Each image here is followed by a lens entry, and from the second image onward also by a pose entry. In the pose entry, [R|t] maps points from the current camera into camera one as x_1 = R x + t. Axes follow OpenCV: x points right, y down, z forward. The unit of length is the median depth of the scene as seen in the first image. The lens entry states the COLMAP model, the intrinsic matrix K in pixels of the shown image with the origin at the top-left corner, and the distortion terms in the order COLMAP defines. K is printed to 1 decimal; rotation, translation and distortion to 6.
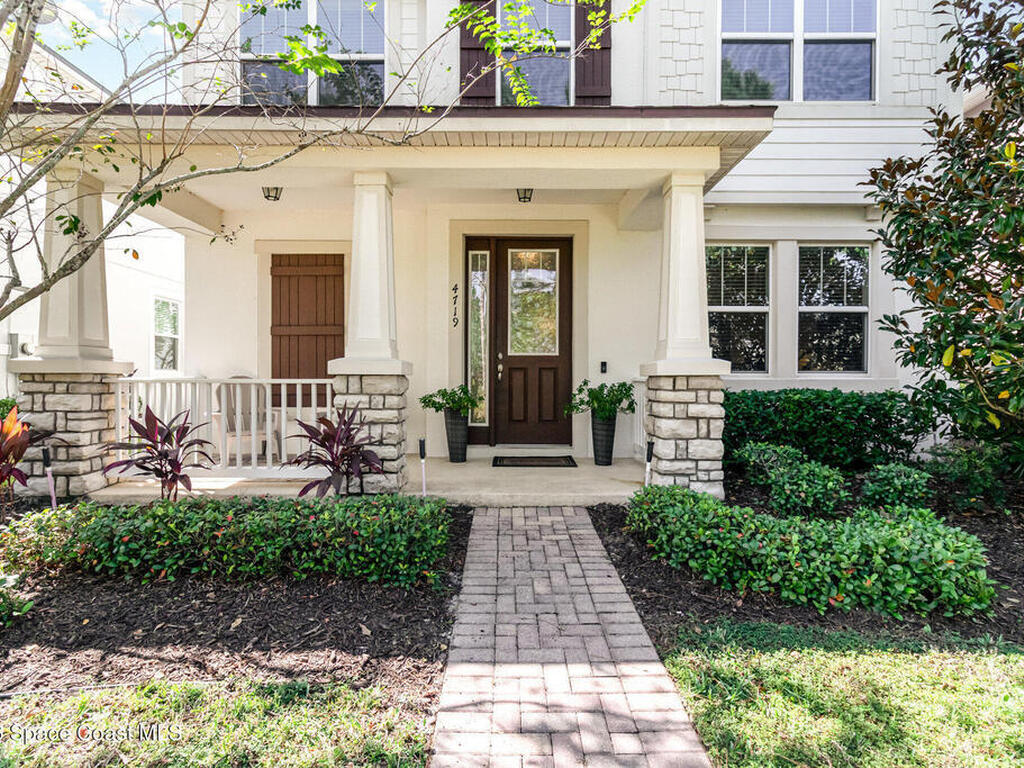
lens RADIAL K [[532.3, 0, 513.1], [0, 532.3, 377.8], [0, 0, 1]] dist [-0.005870, 0.002274]
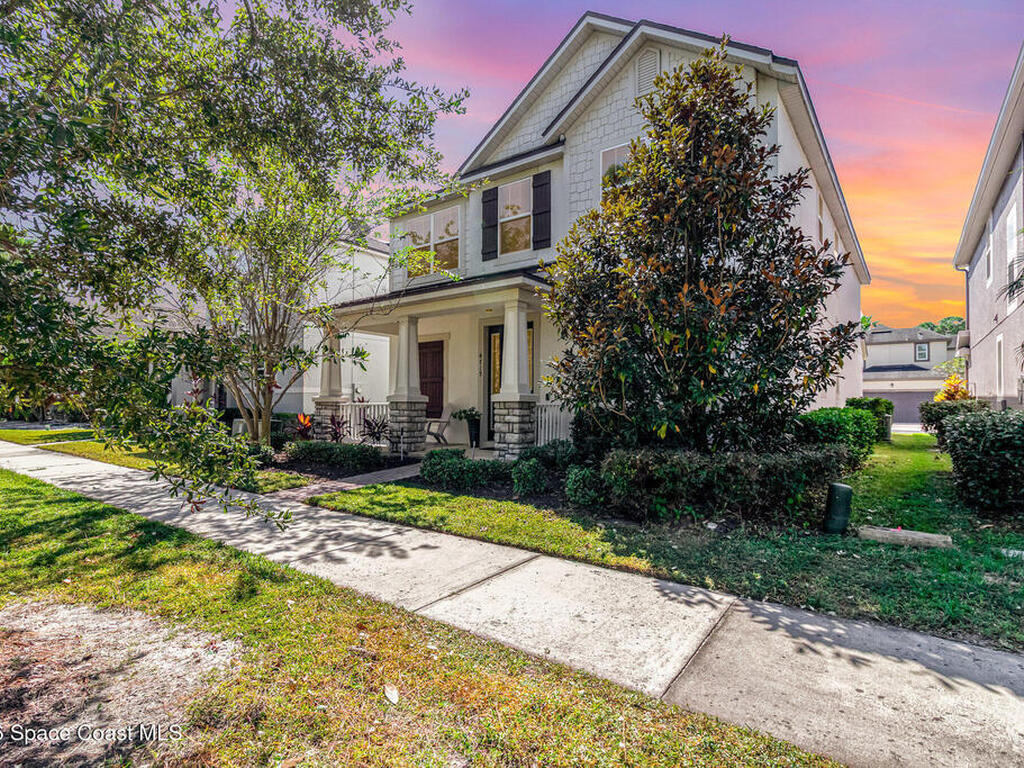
lens RADIAL K [[532.3, 0, 511.3], [0, 532.3, 391.9], [0, 0, 1]] dist [-0.005870, 0.002274]
pose [[0.798192, -0.016065, -0.602188, 1.577853], [0.003829, 0.999759, -0.021596, 0.002348], [0.602390, 0.014932, 0.798062, -0.616694]]
